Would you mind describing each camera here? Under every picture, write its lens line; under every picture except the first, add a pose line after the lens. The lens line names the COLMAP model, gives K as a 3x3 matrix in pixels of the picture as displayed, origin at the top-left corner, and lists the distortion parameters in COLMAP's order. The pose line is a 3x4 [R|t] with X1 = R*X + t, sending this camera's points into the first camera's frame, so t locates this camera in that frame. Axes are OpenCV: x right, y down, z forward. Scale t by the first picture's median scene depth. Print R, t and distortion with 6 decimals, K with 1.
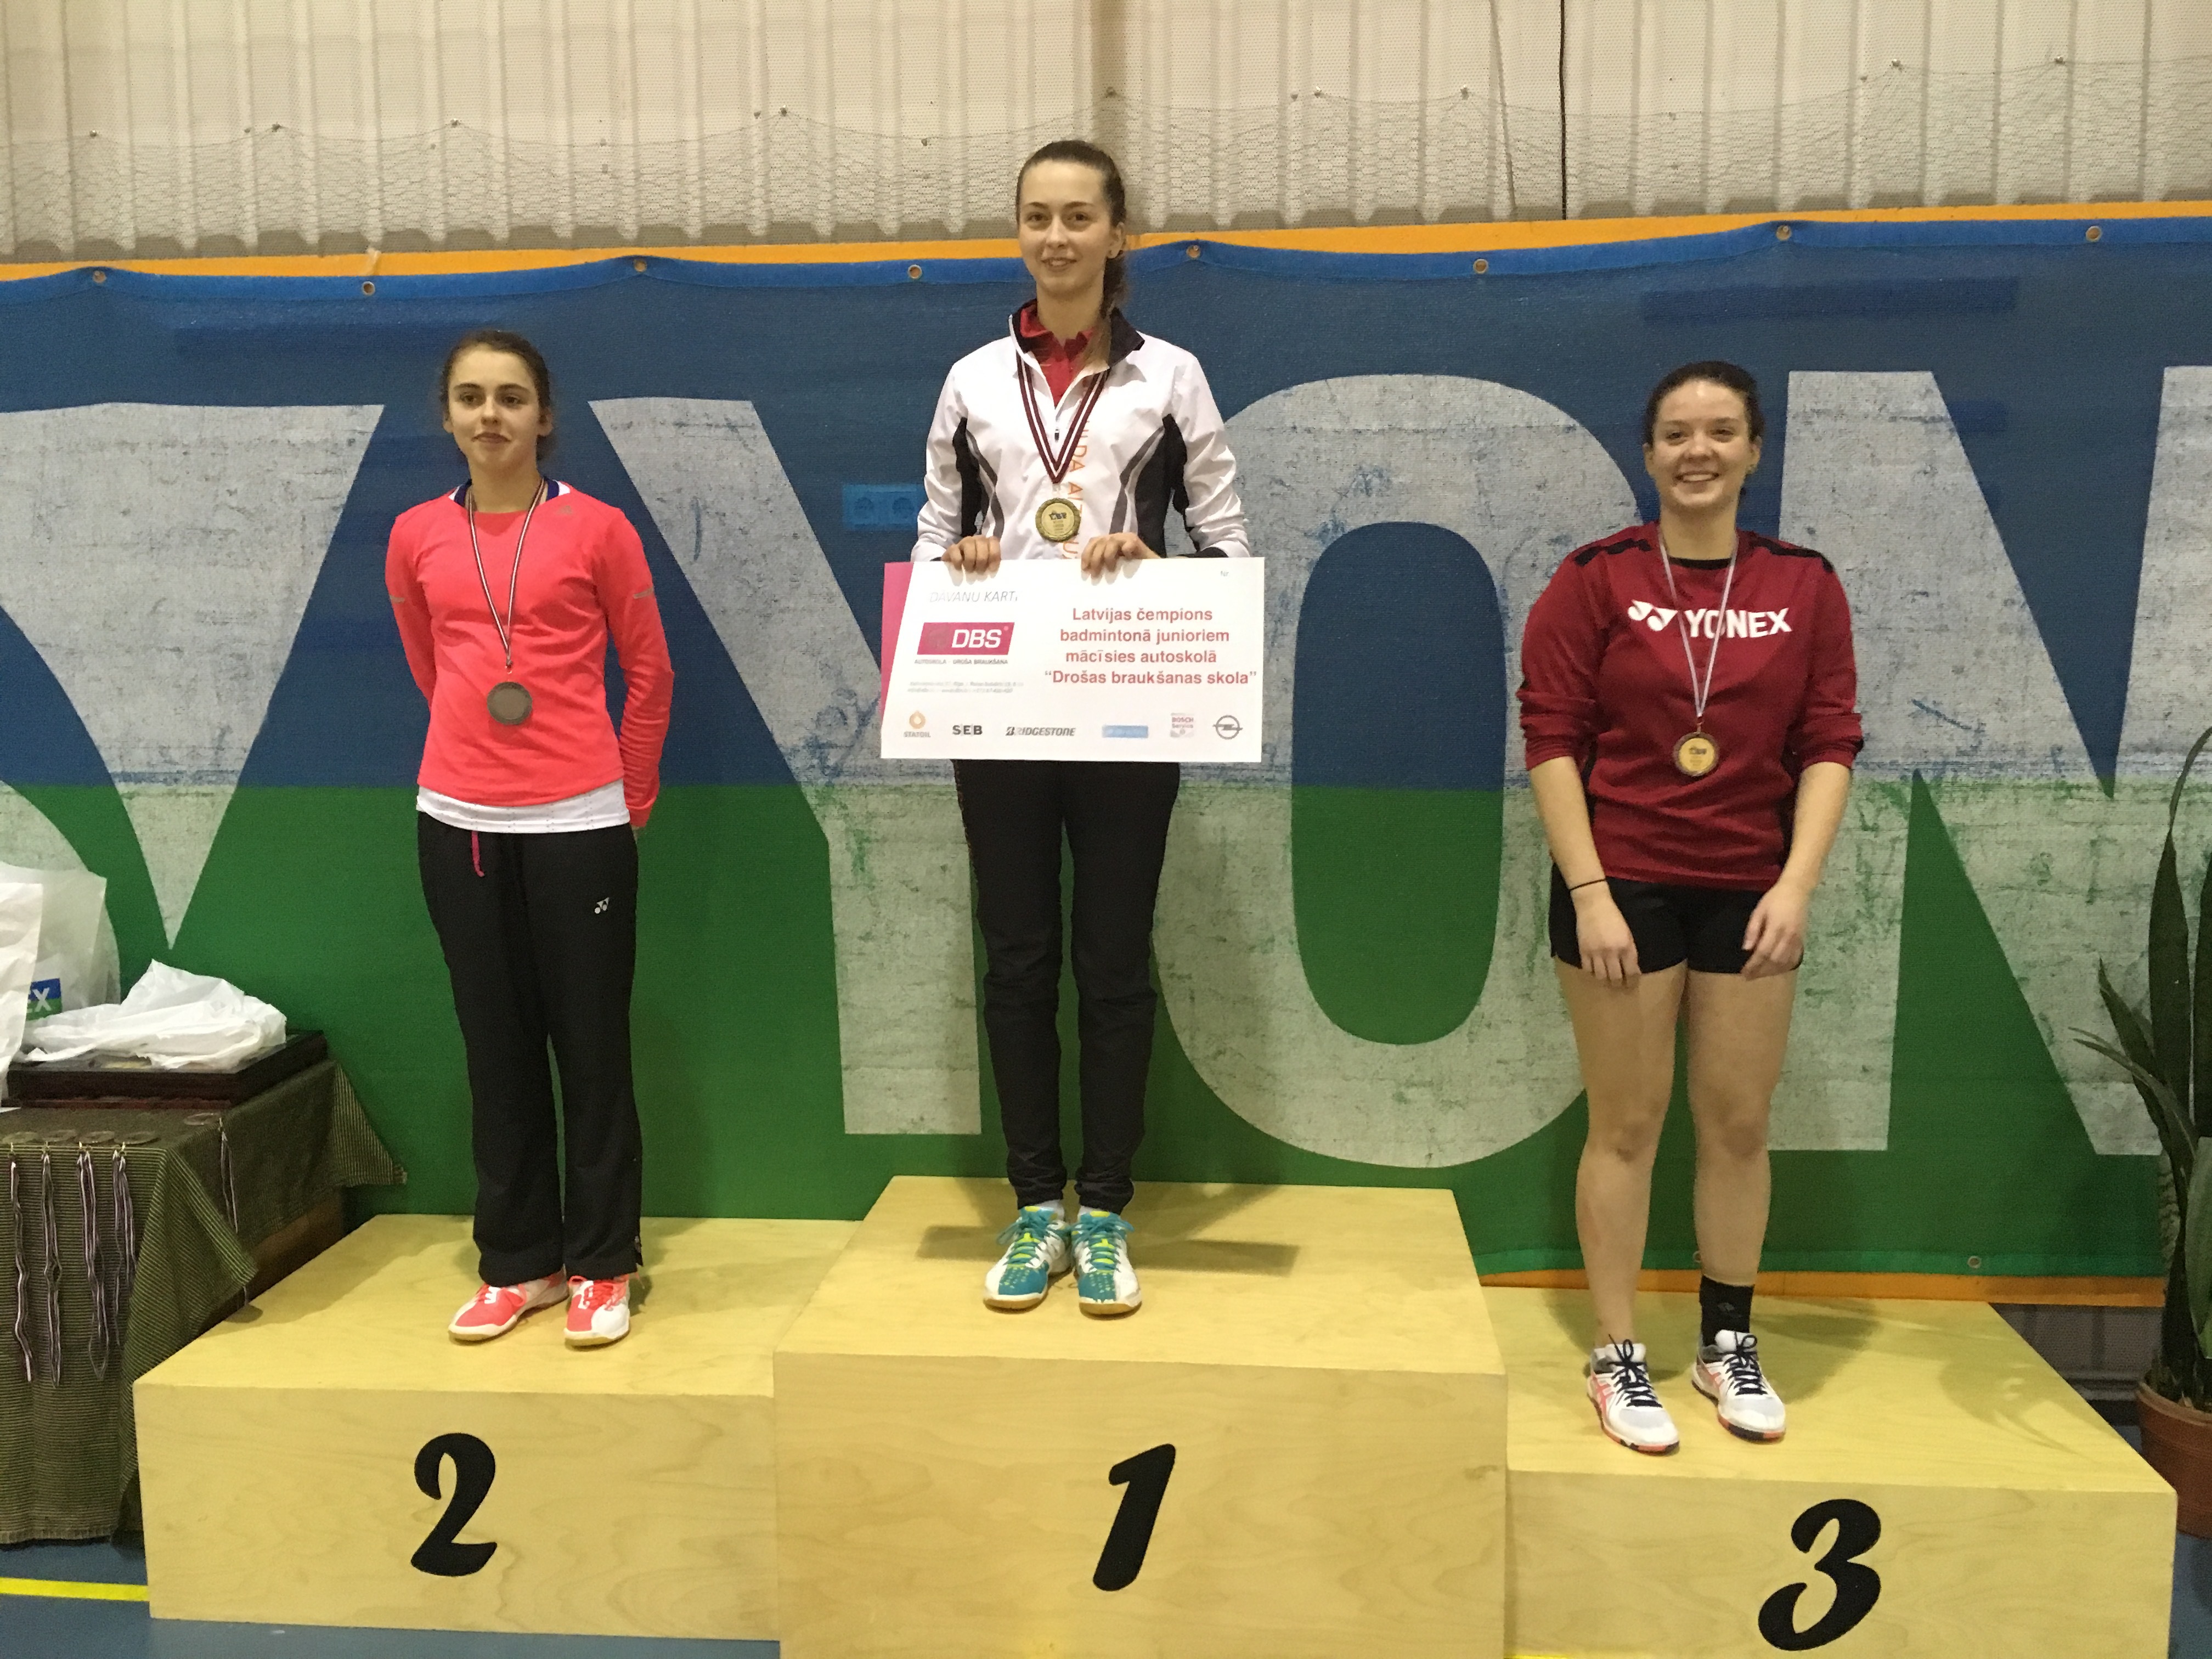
lens RADIAL K [[1893.0, 0, 1101.9], [0, 1893.0, 836.0], [0, 0, 1]] dist [0.084898, -0.136398]
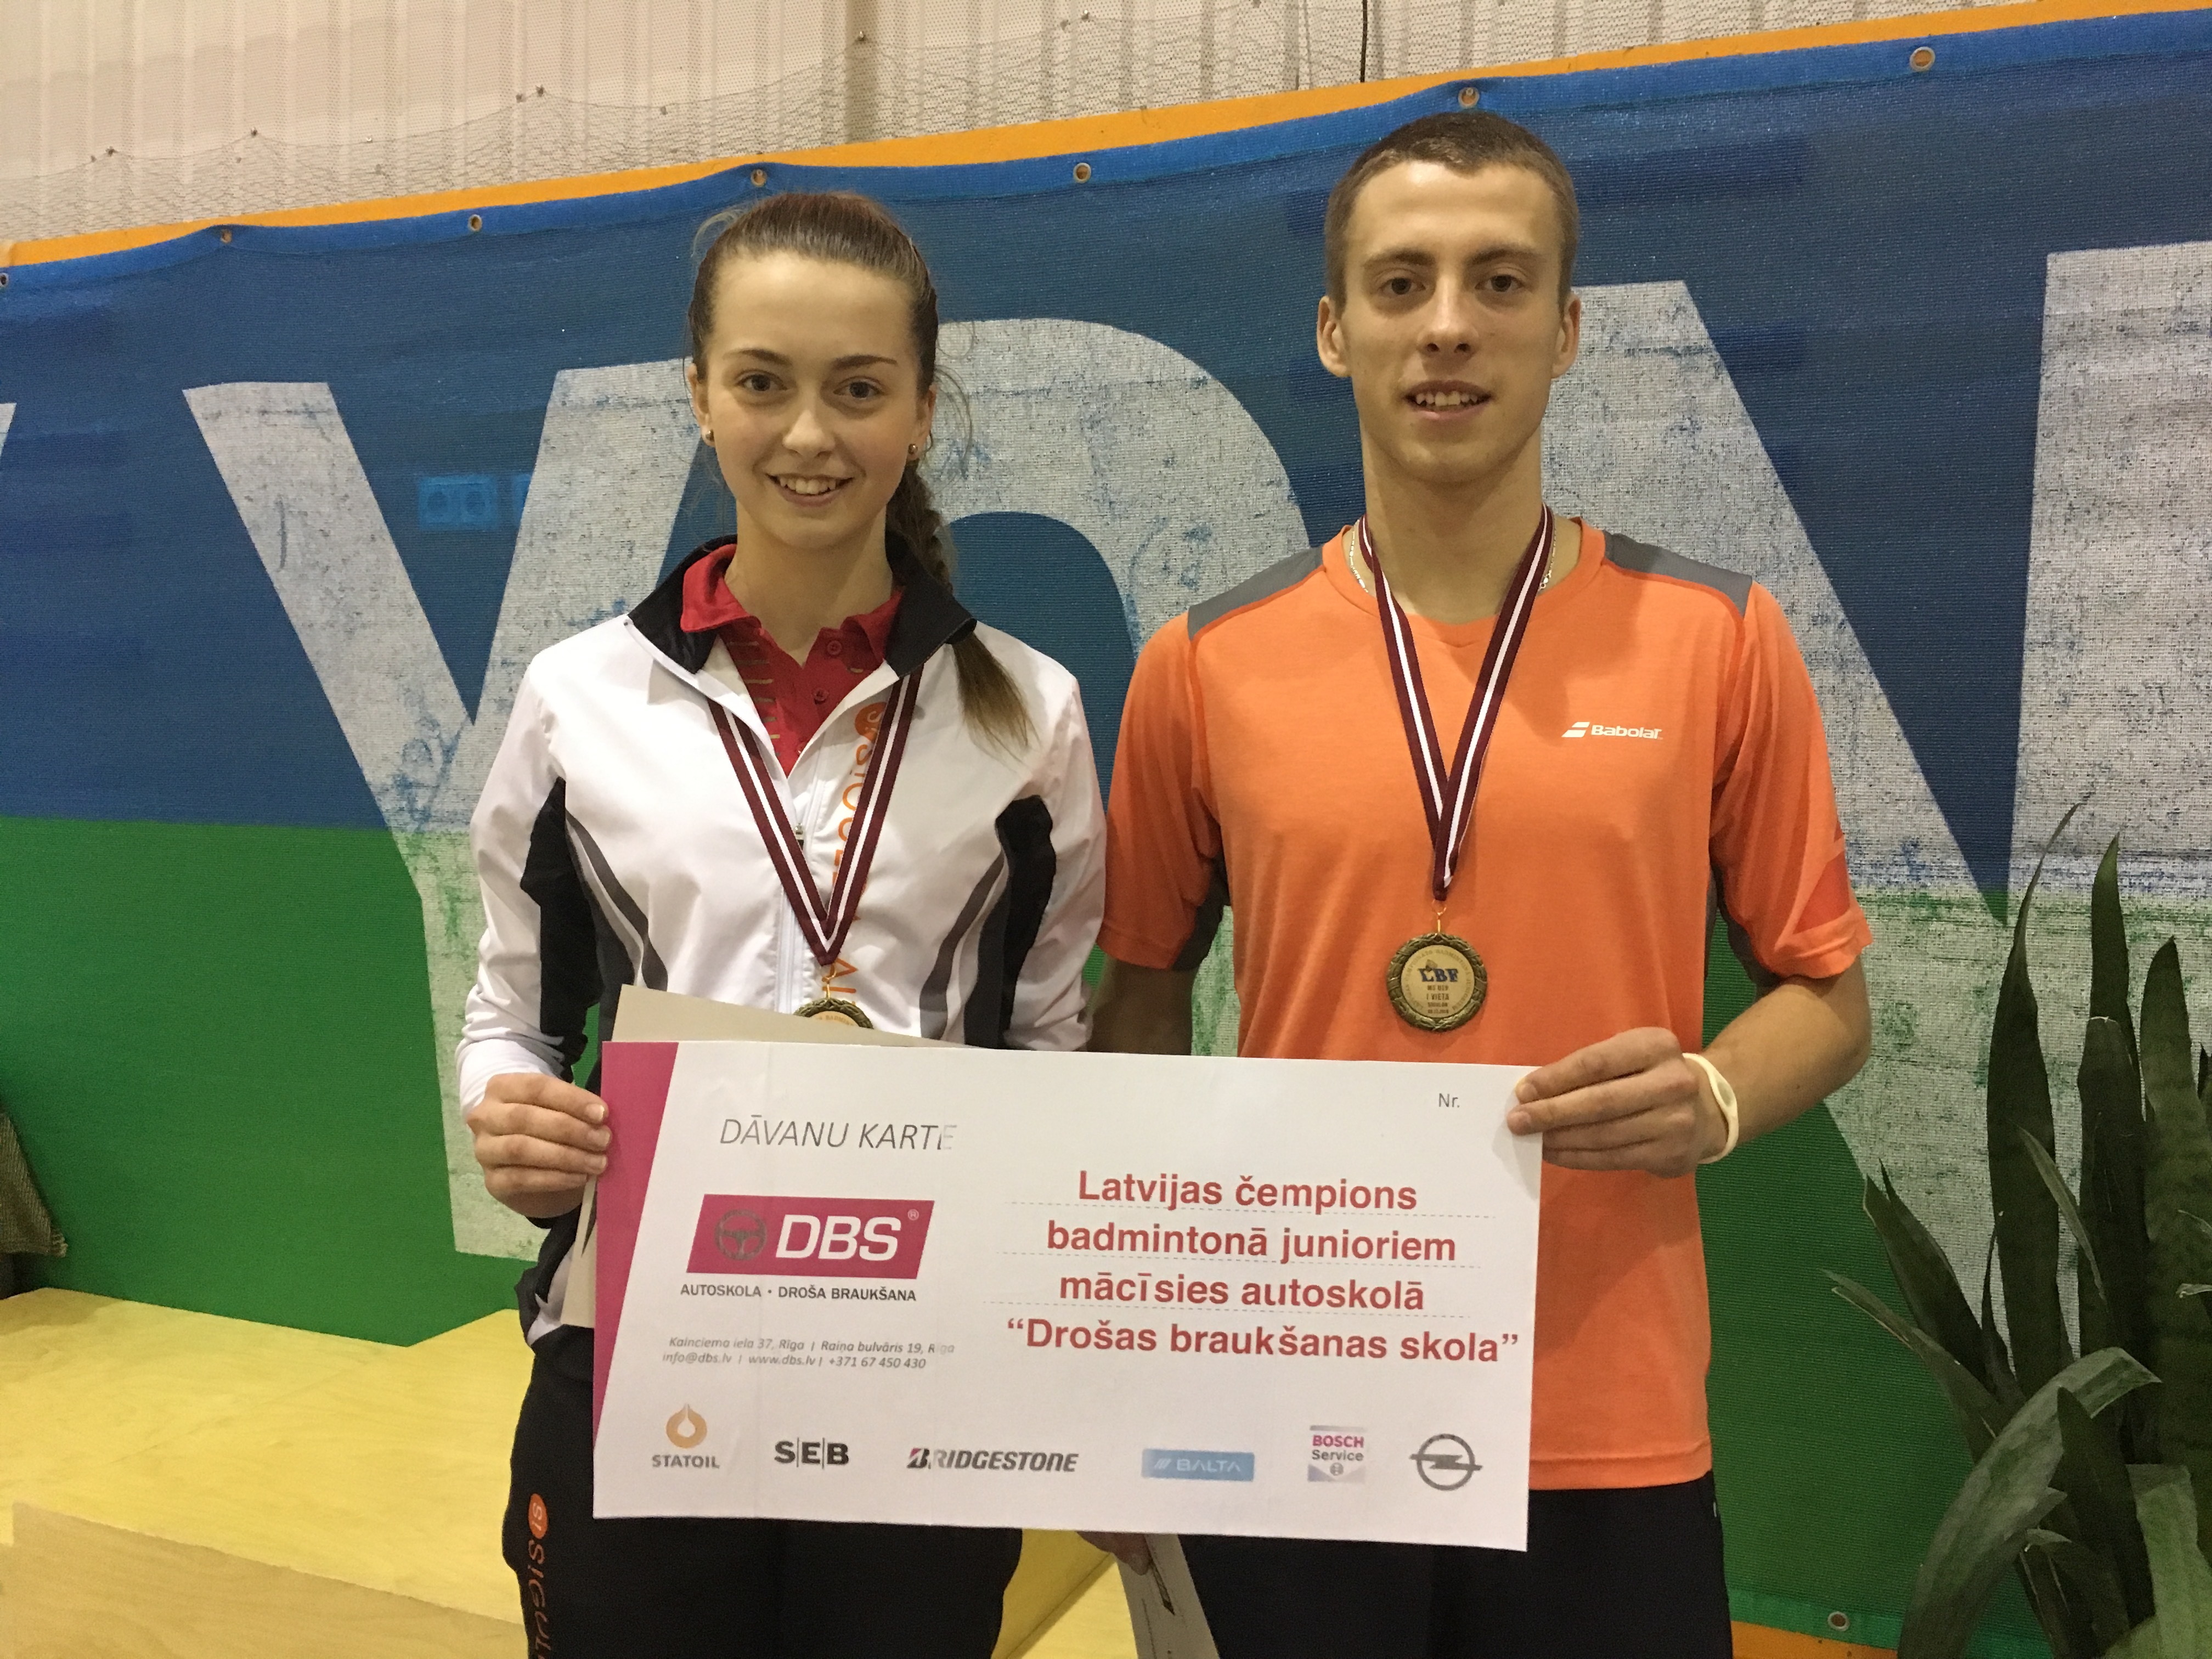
lens RADIAL K [[1893.0, 0, 1099.1], [0, 1893.0, 830.6], [0, 0, 1]] dist [0.084898, -0.136398]
pose [[0.955044, 0.040244, -0.293721, 0.423714], [-0.062622, 0.995773, -0.067185, 0.011635], [0.289776, 0.082558, 0.953527, 0.291650]]
